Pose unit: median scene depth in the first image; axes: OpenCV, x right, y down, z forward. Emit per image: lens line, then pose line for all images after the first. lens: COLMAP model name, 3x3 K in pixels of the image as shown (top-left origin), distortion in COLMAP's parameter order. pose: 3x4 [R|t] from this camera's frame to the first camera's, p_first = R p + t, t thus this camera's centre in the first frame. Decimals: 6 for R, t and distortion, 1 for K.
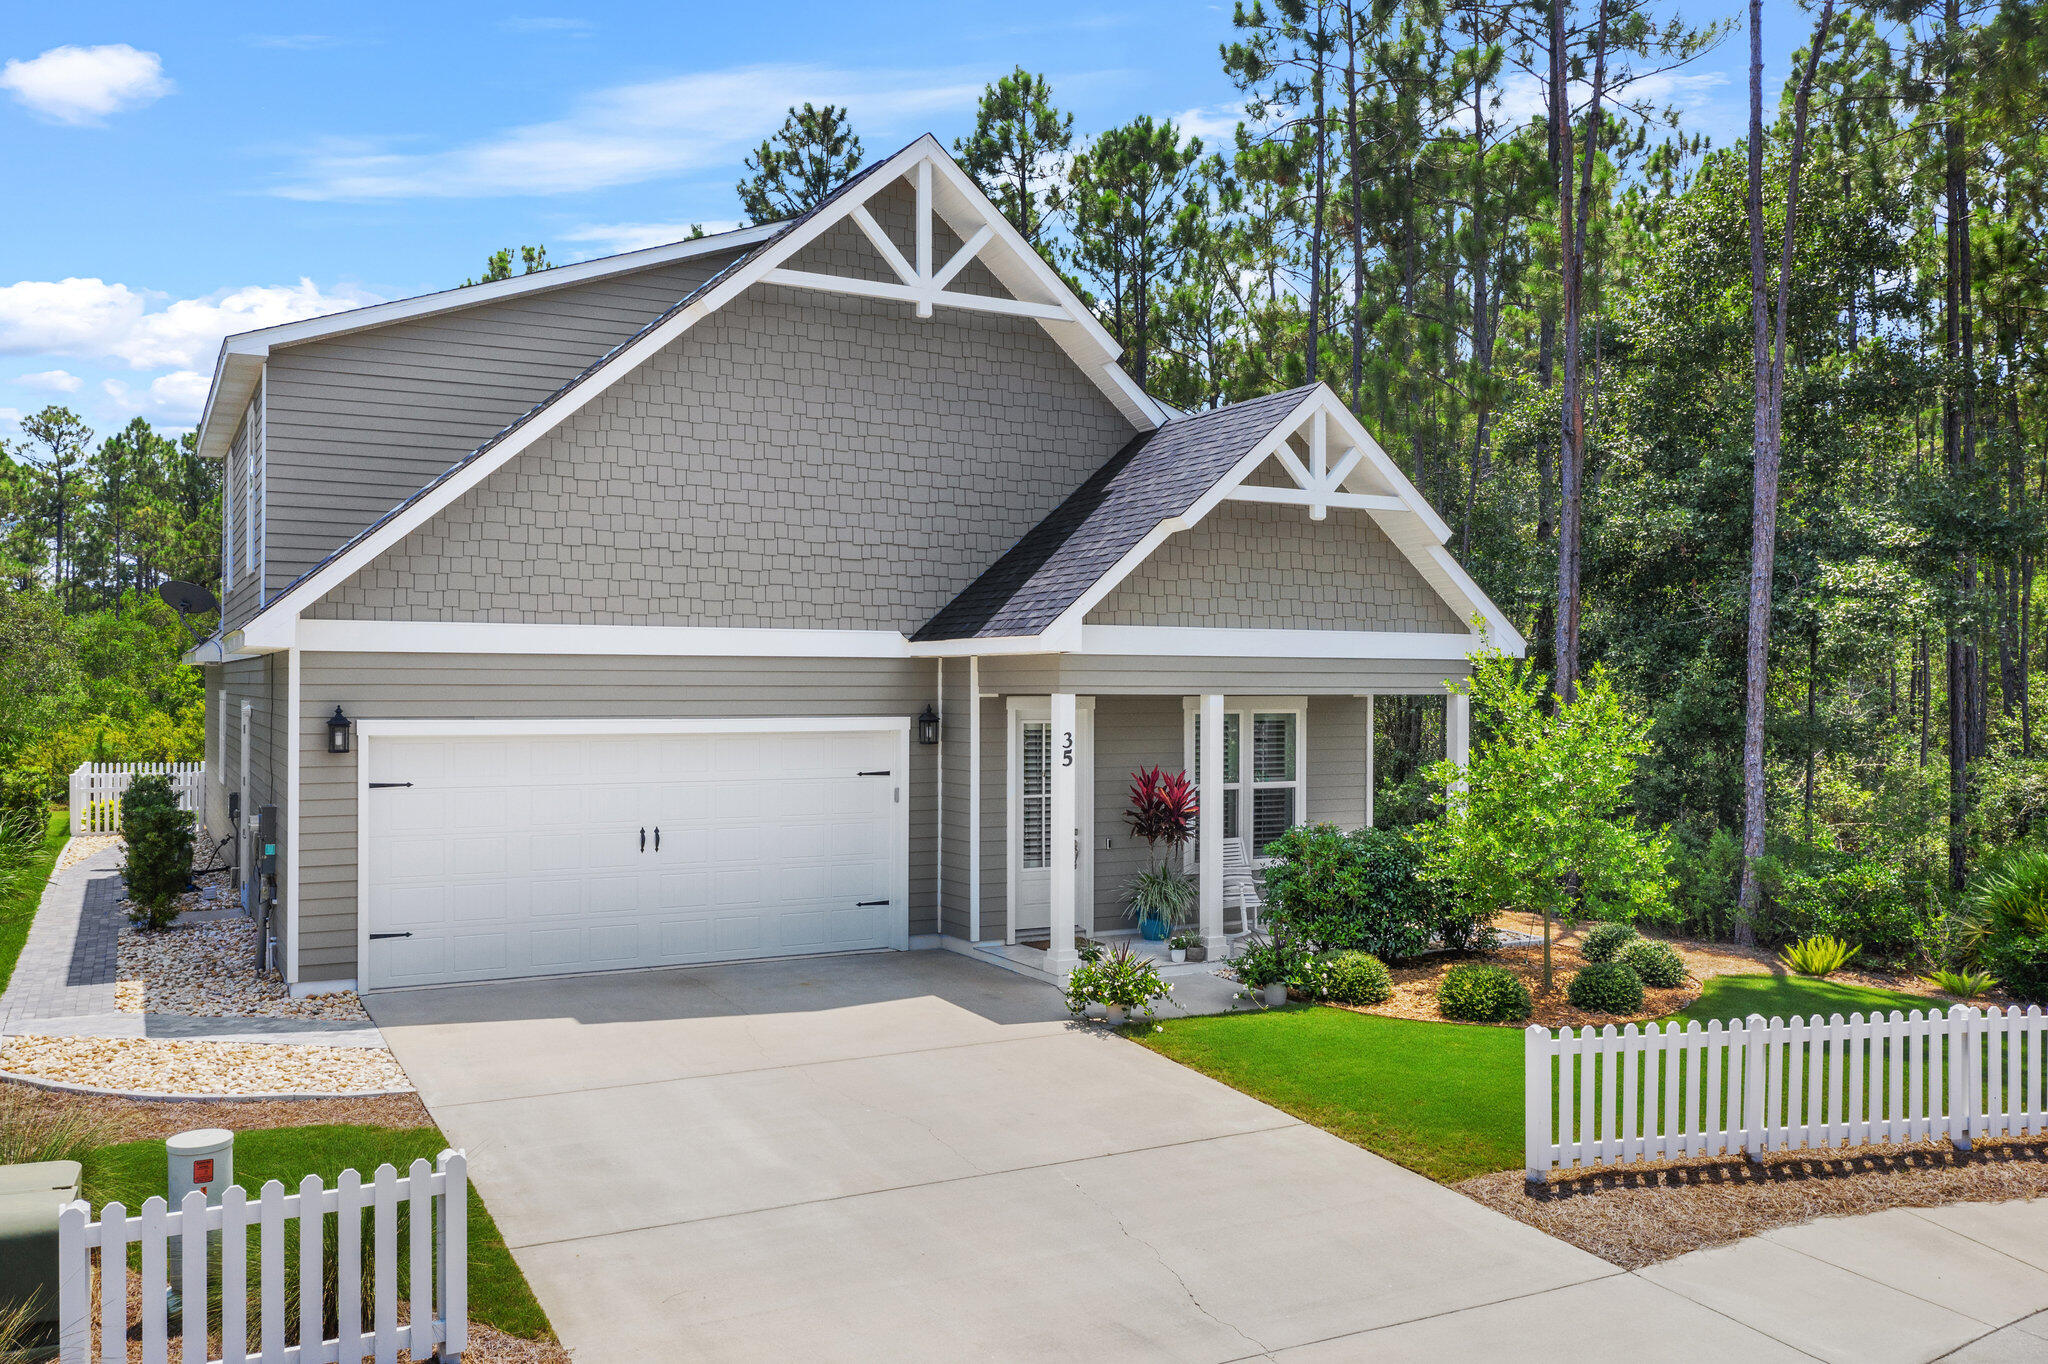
lens RADIAL K [[1602.6, 0, 1024.0], [0, 1602.6, 682.0], [0, 0, 1]] dist [-0.005135, -0.003288]
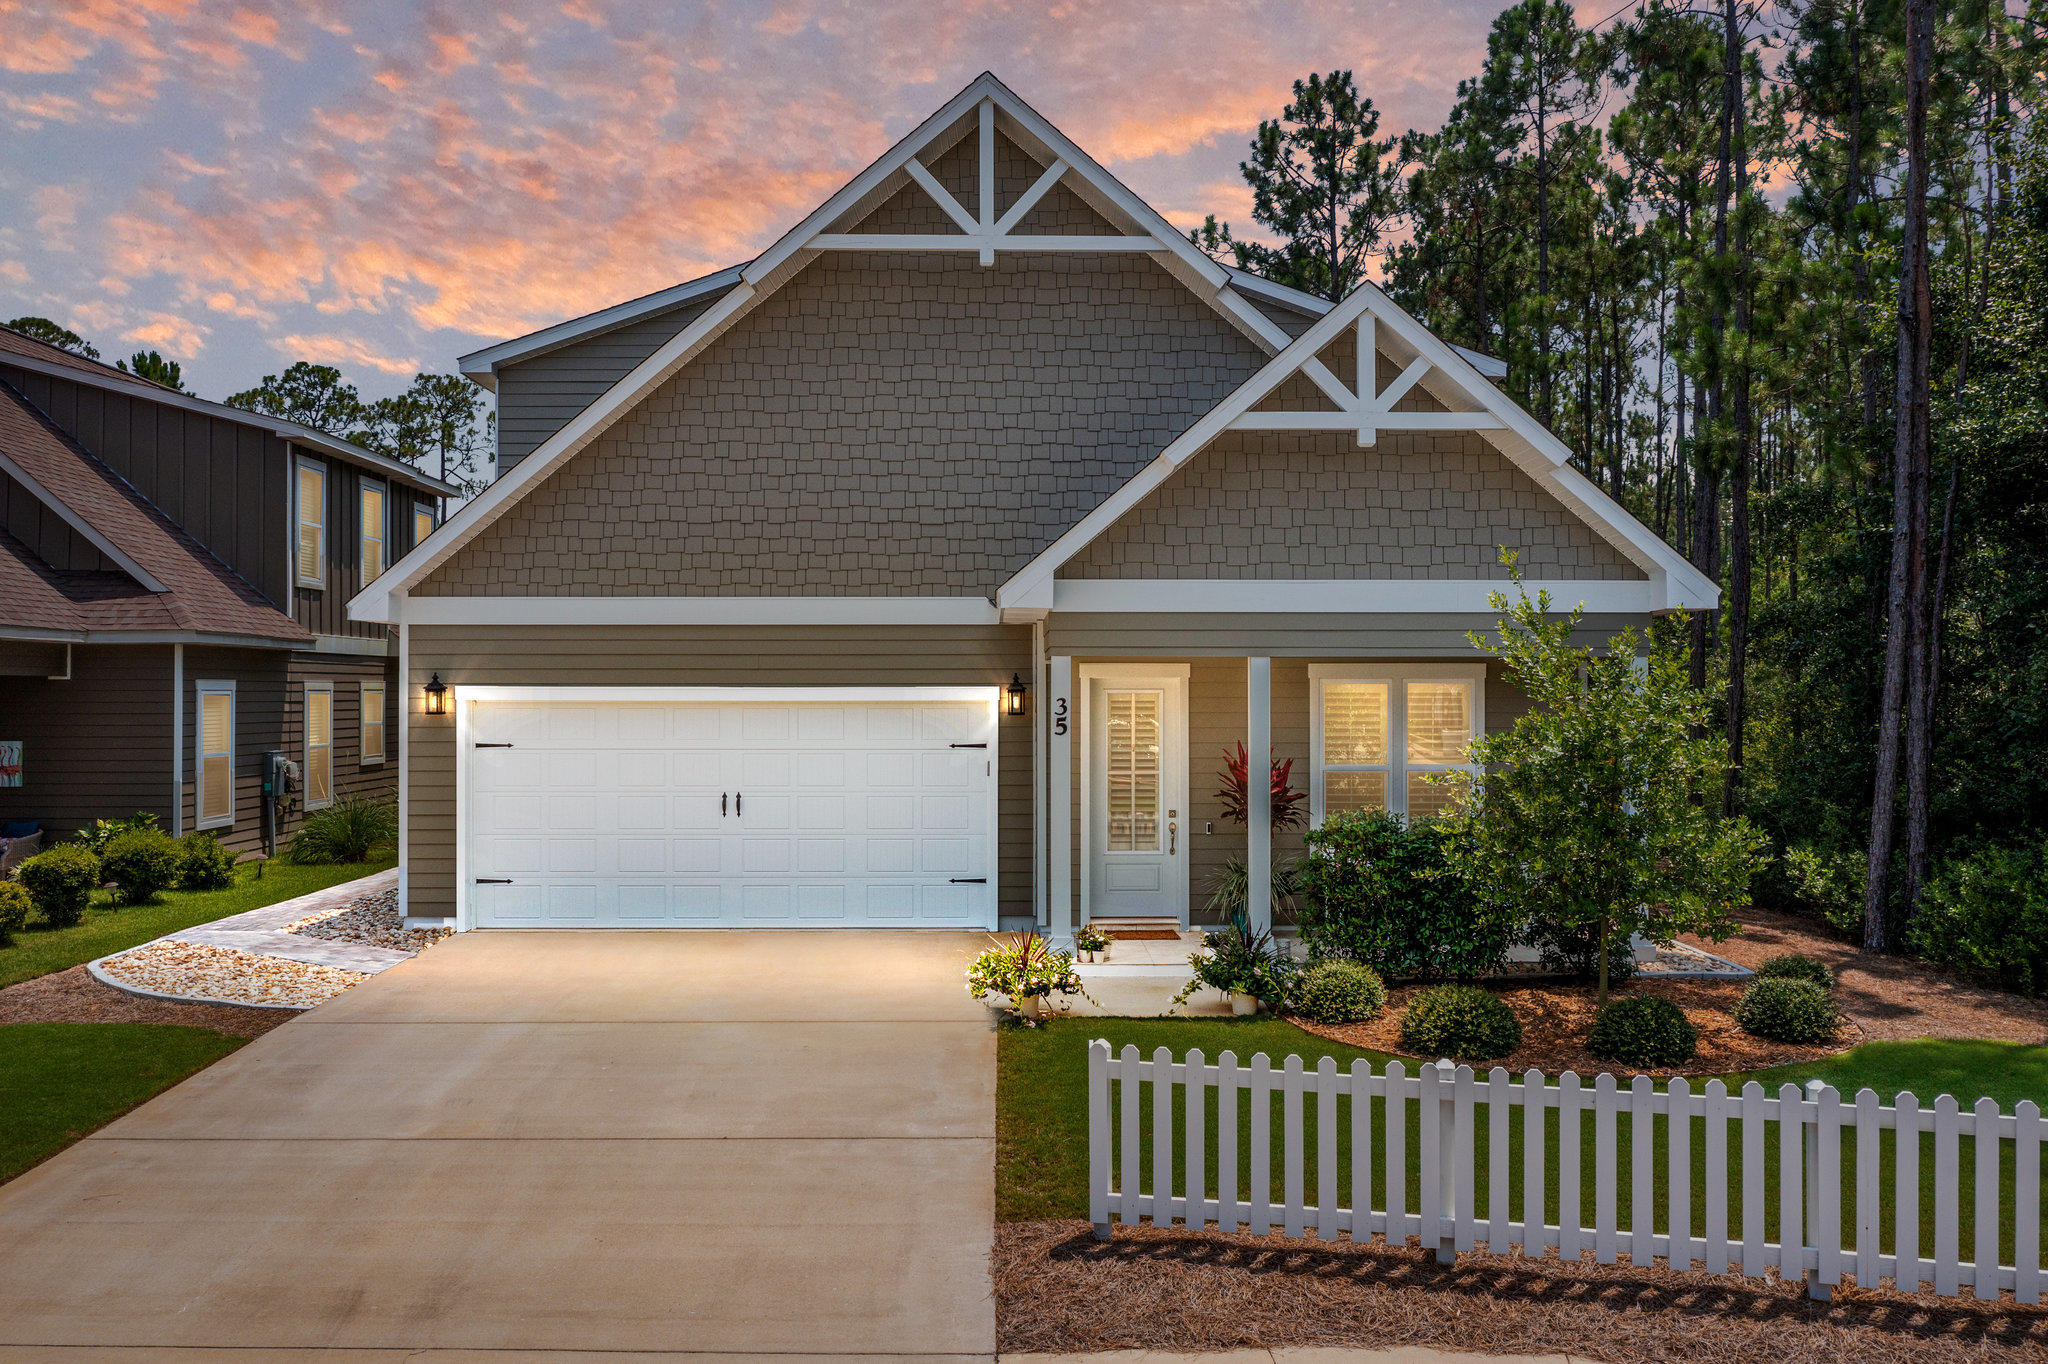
lens RADIAL K [[1602.6, 0, 1024.0], [0, 1602.6, 682.0], [0, 0, 1]] dist [-0.005135, -0.003288]
pose [[0.885721, -0.005968, -0.464179, 0.416373], [0.003993, 0.999978, -0.005238, 0.026016], [0.464200, 0.002786, 0.885726, 0.176220]]
